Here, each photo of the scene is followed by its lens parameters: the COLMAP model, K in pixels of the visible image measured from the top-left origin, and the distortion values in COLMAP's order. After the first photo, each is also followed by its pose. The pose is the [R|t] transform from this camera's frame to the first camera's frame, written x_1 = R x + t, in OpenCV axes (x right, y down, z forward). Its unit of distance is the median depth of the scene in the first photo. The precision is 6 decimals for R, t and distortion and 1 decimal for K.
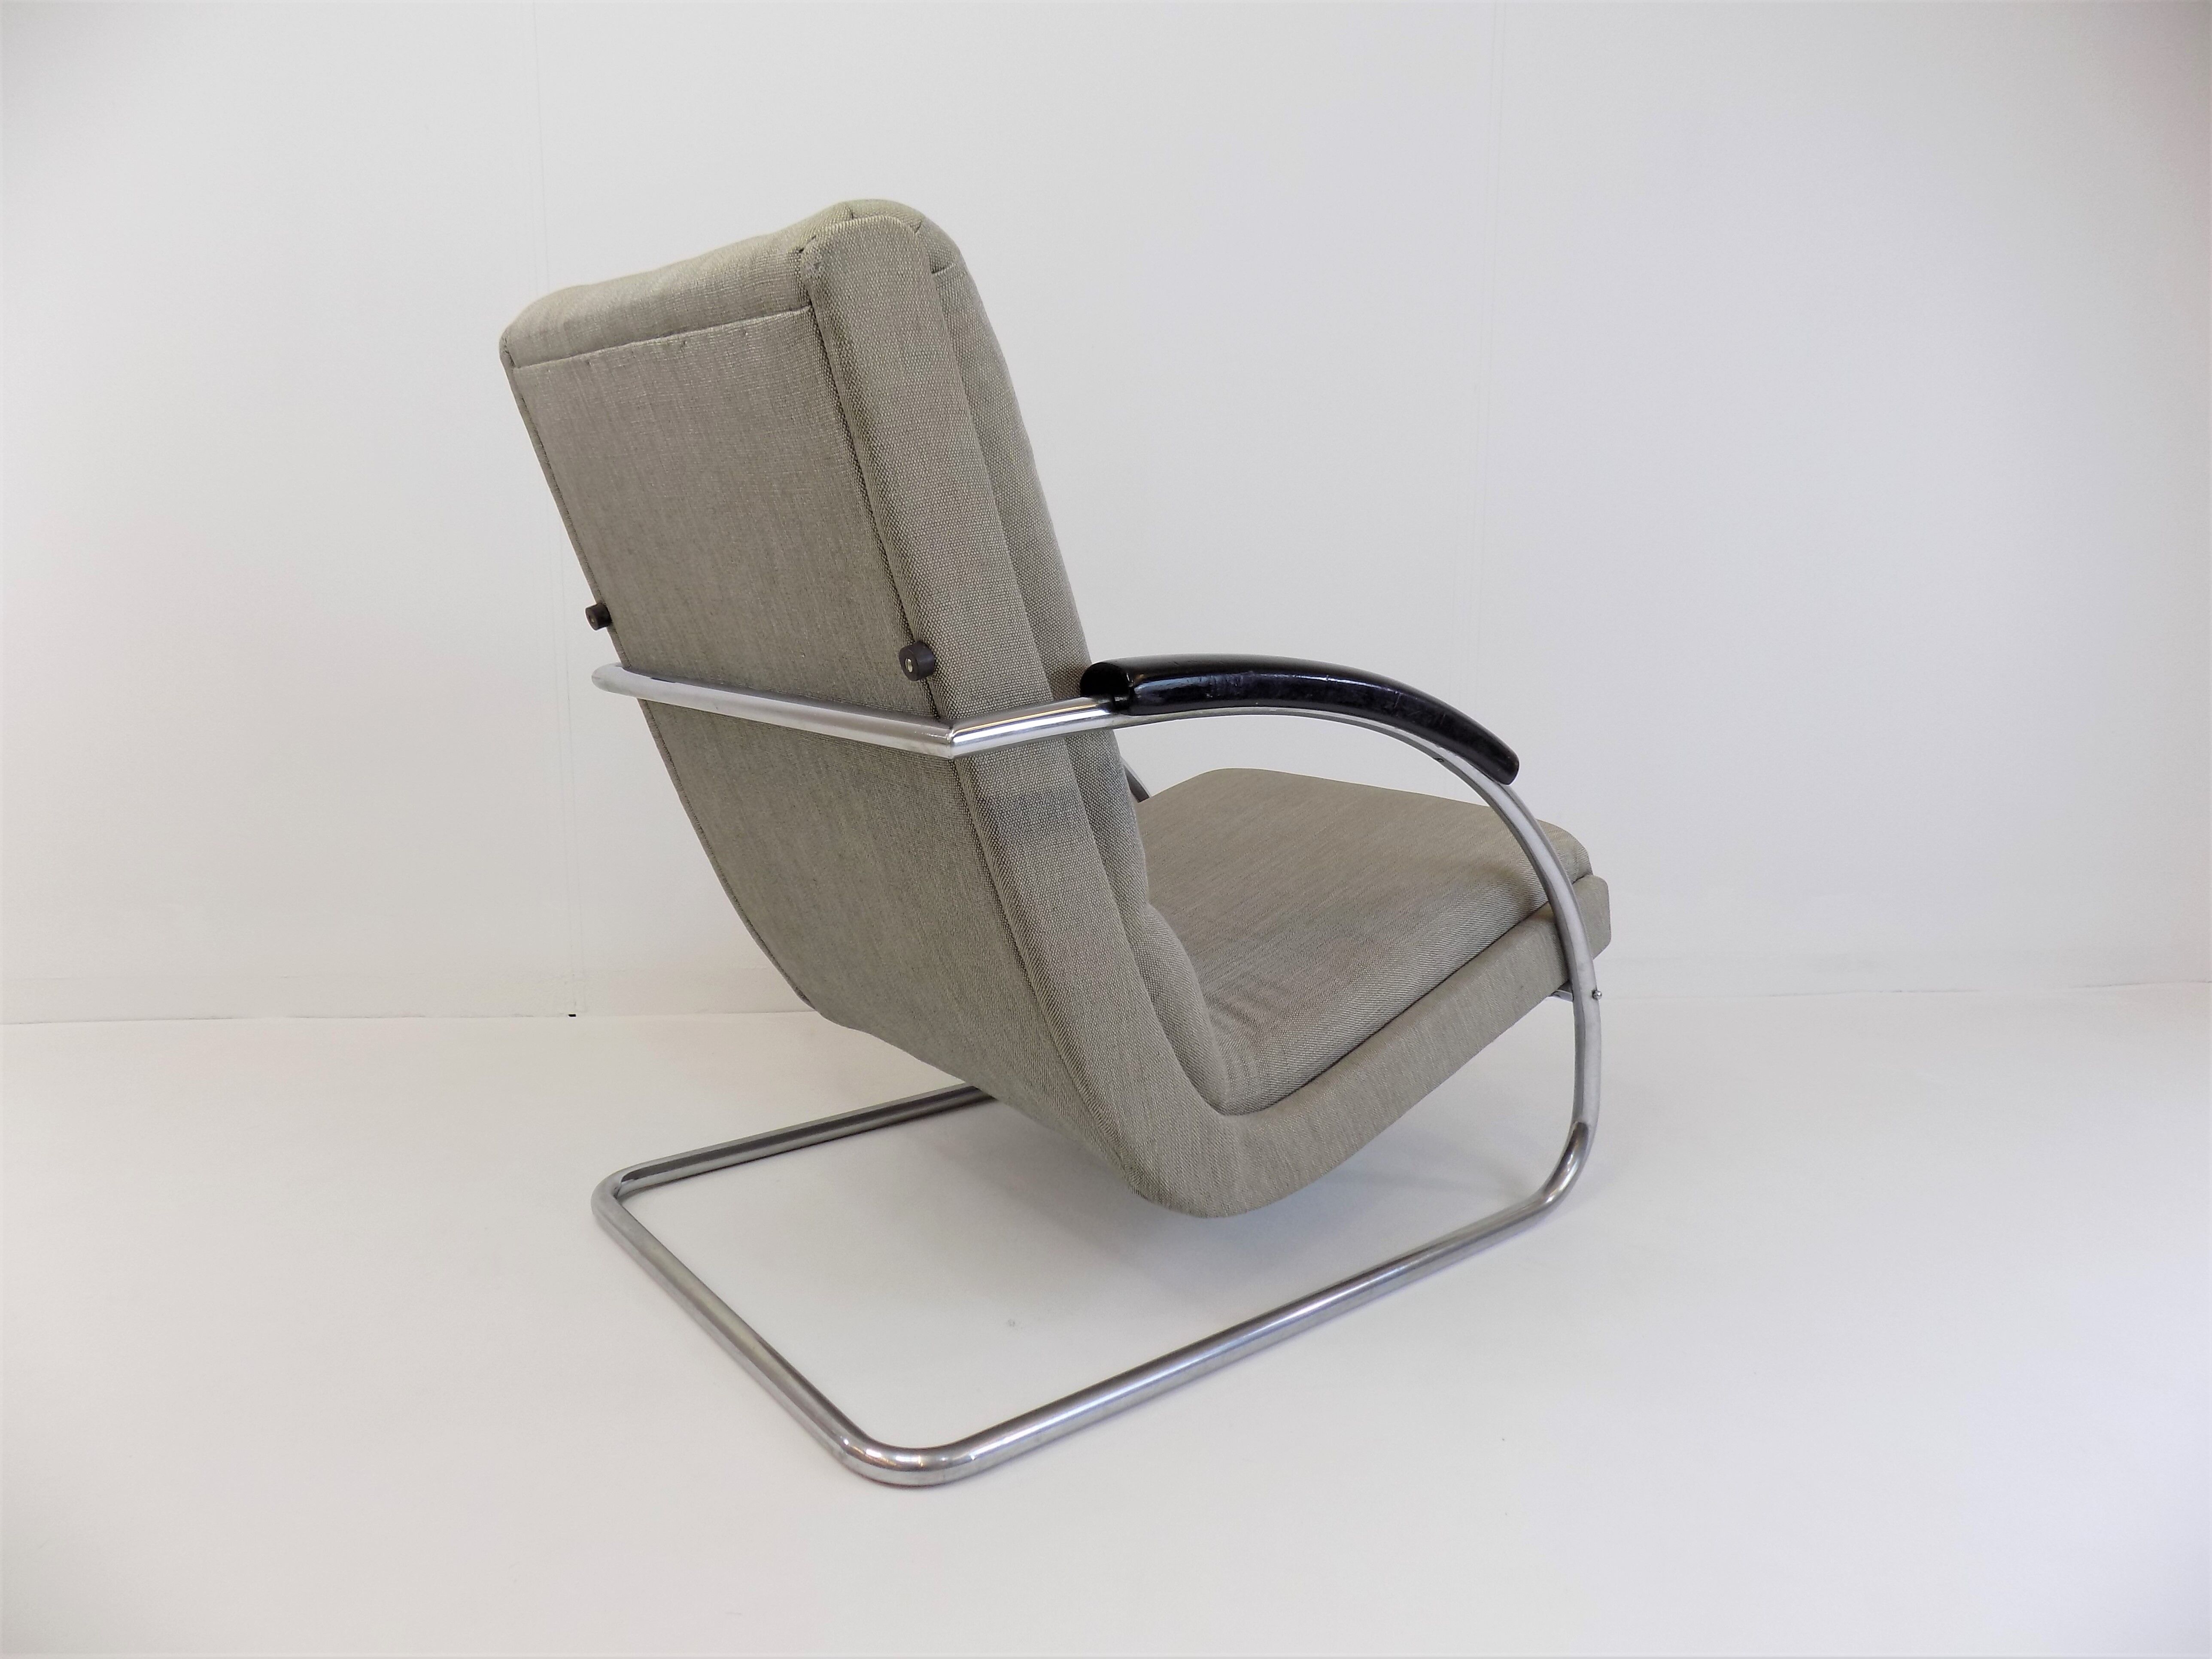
lens RADIAL K [[1484.4, 0, 1106.0], [0, 1484.4, 829.5], [0, 0, 1]] dist [-0.051152, 0.001112]
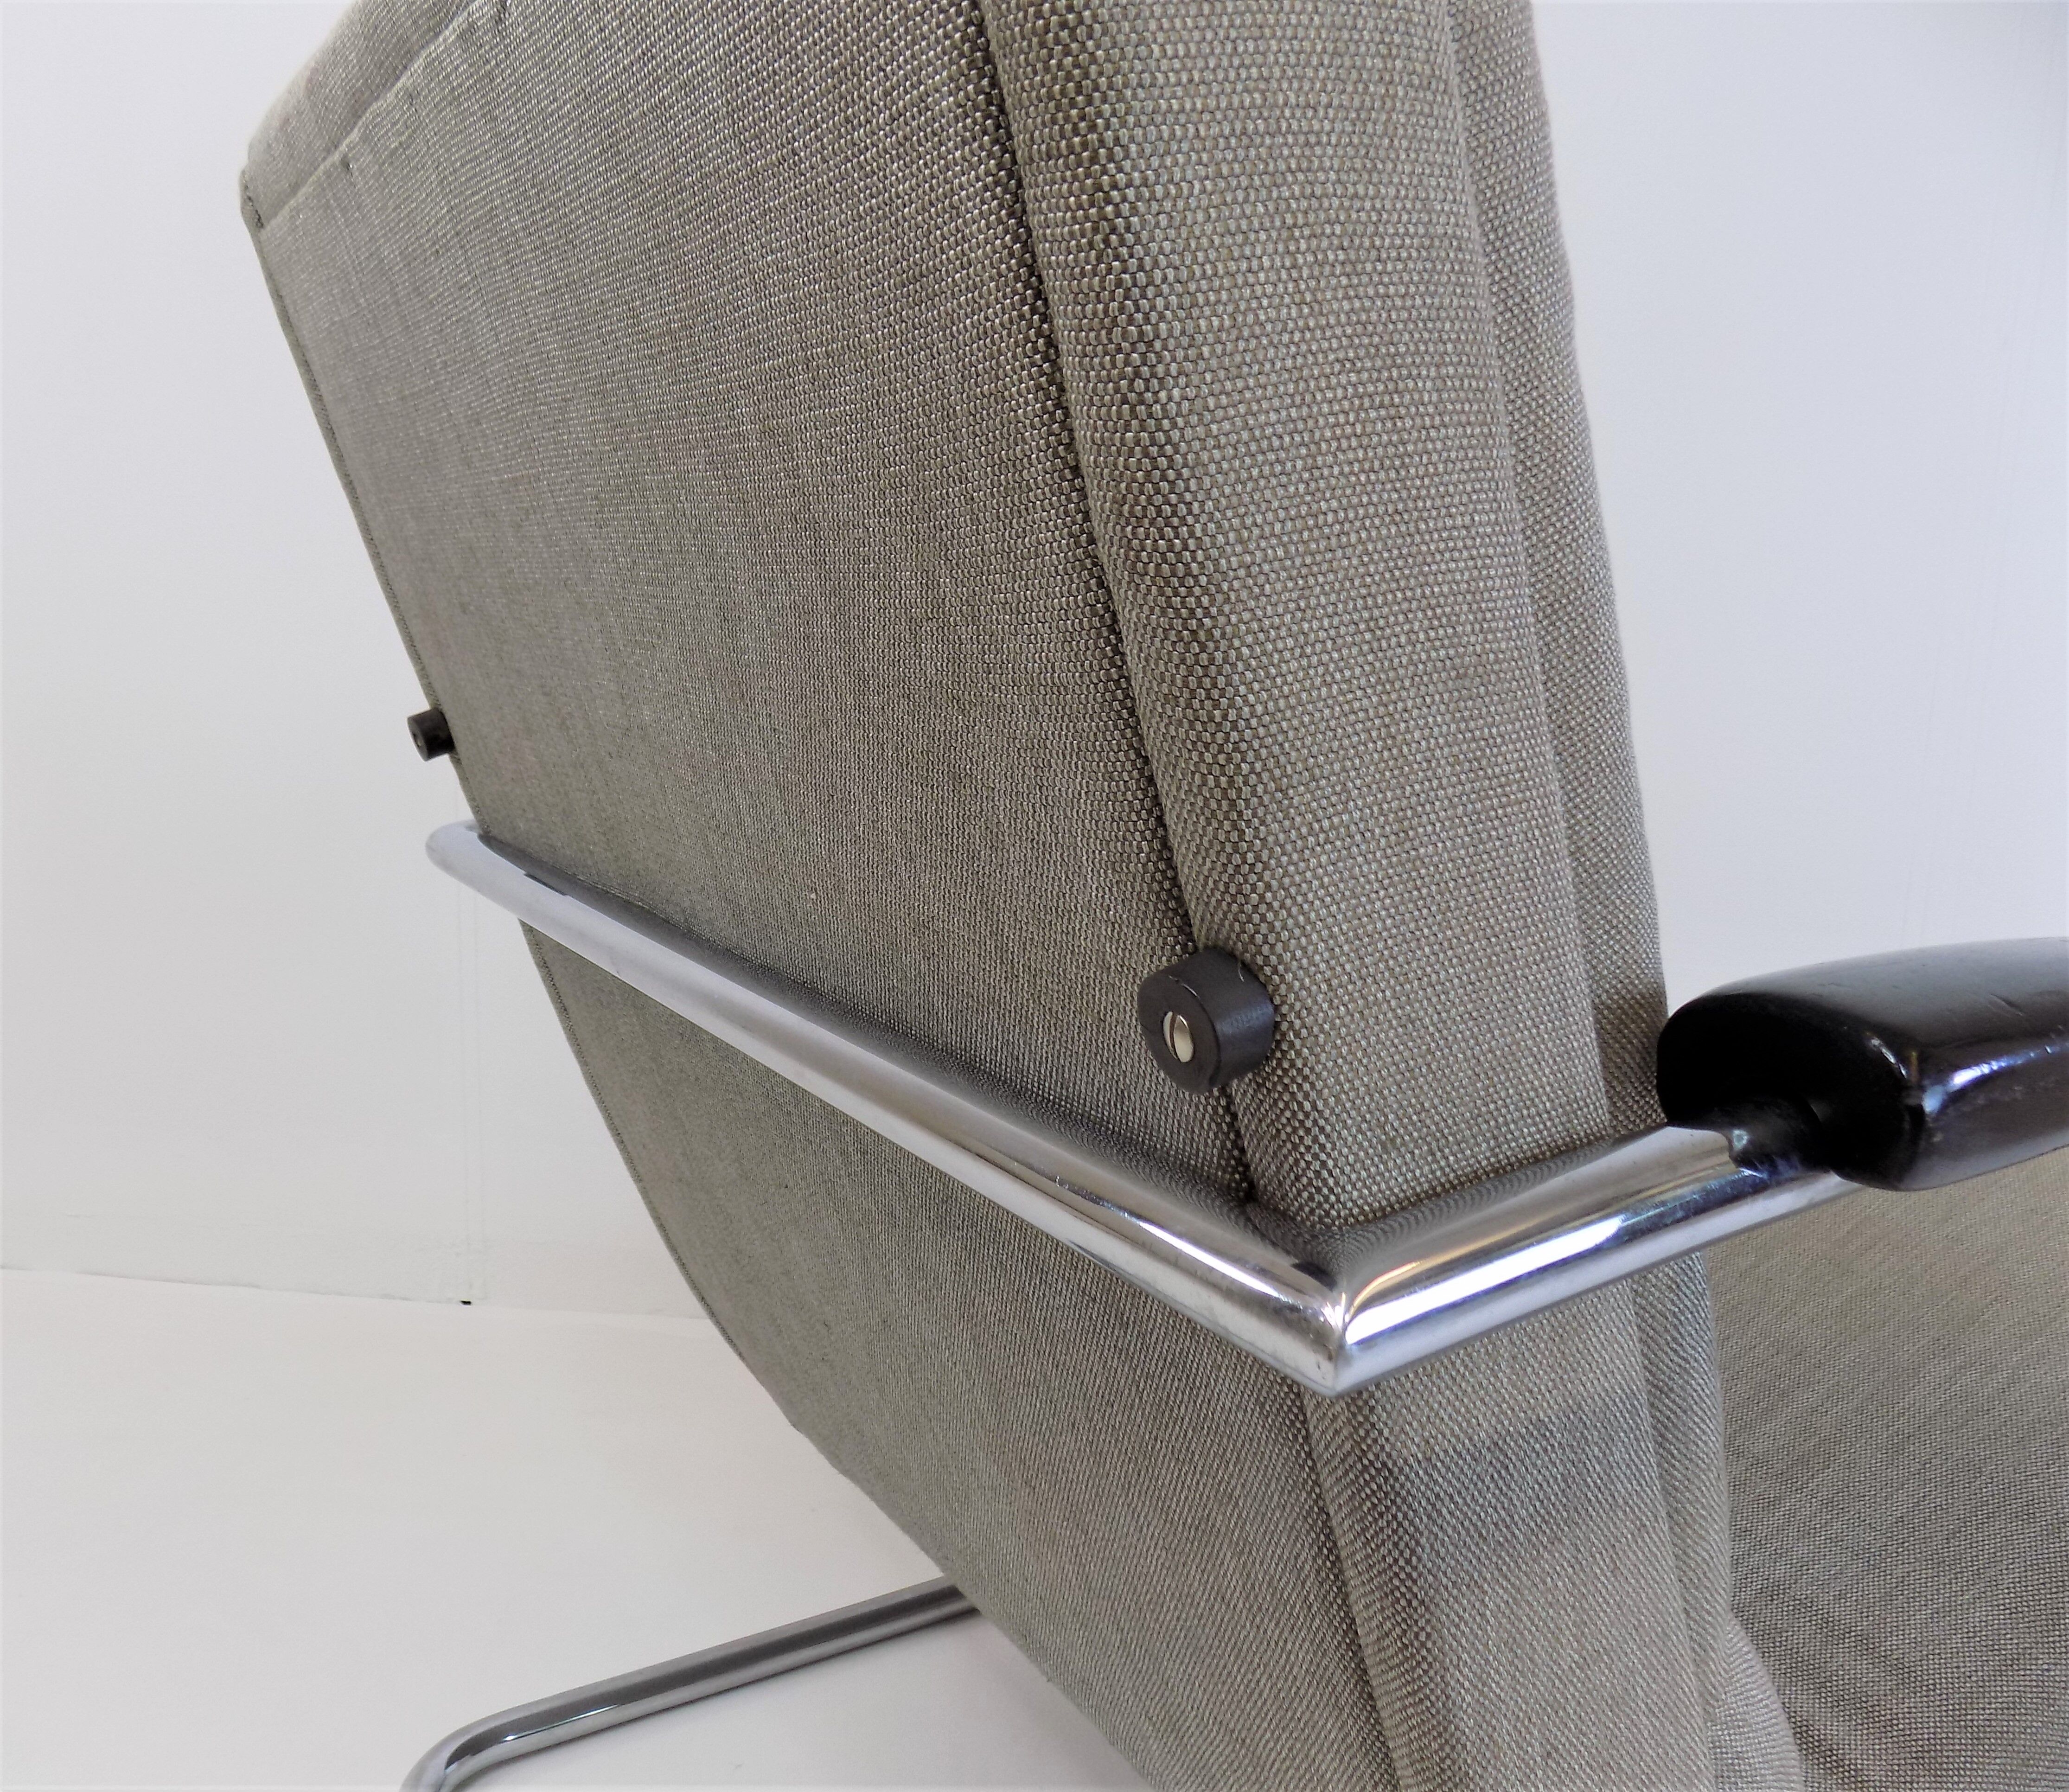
lens RADIAL K [[1598.4, 0, 949.1], [0, 1598.4, 892.0], [0, 0, 1]] dist [-0.036496, 0.007520]
pose [[0.991119, 0.038444, -0.127301, -0.129605], [-0.040409, 0.999100, -0.012888, -0.123657], [0.126691, 0.017918, 0.991780, 0.656574]]
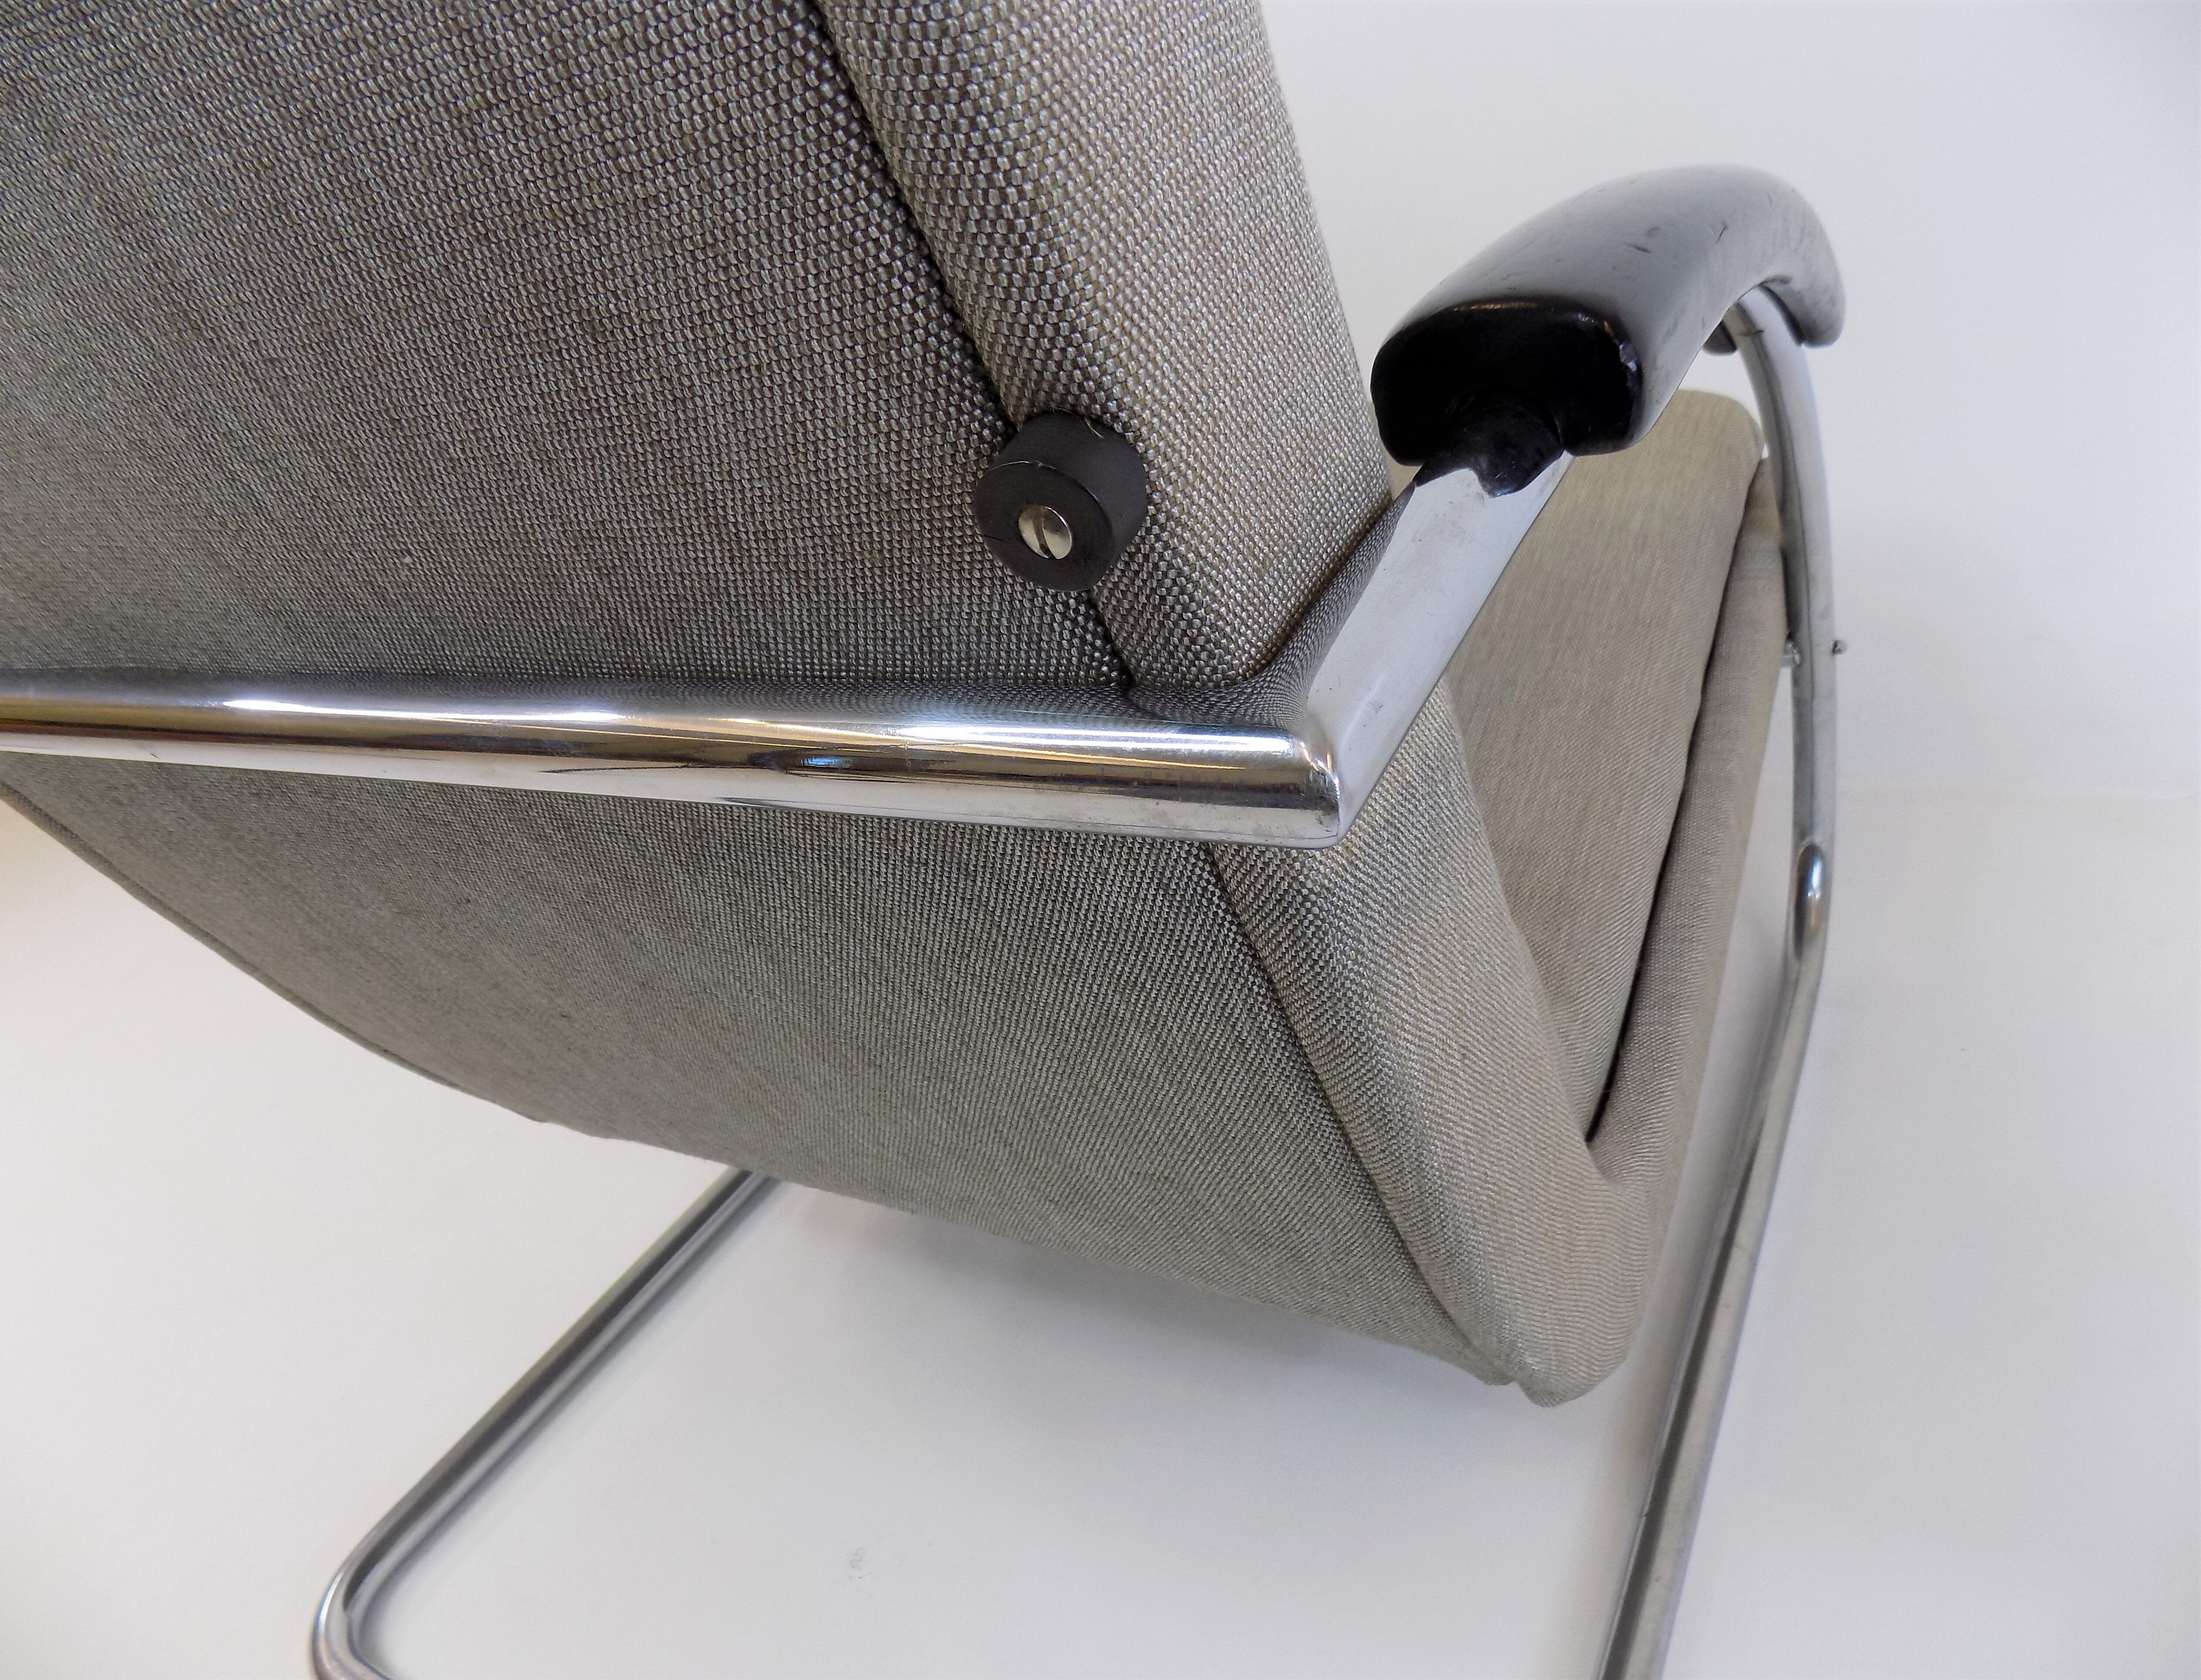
lens RADIAL K [[1530.4, 0, 1100.5], [0, 1530.4, 840.0], [0, 0, 1]] dist [-0.083200, 0.081732]
pose [[0.901777, -0.361627, 0.236693, -0.184607], [0.285295, 0.909442, 0.302526, -0.127322], [-0.324660, -0.205284, 0.923285, 0.724347]]
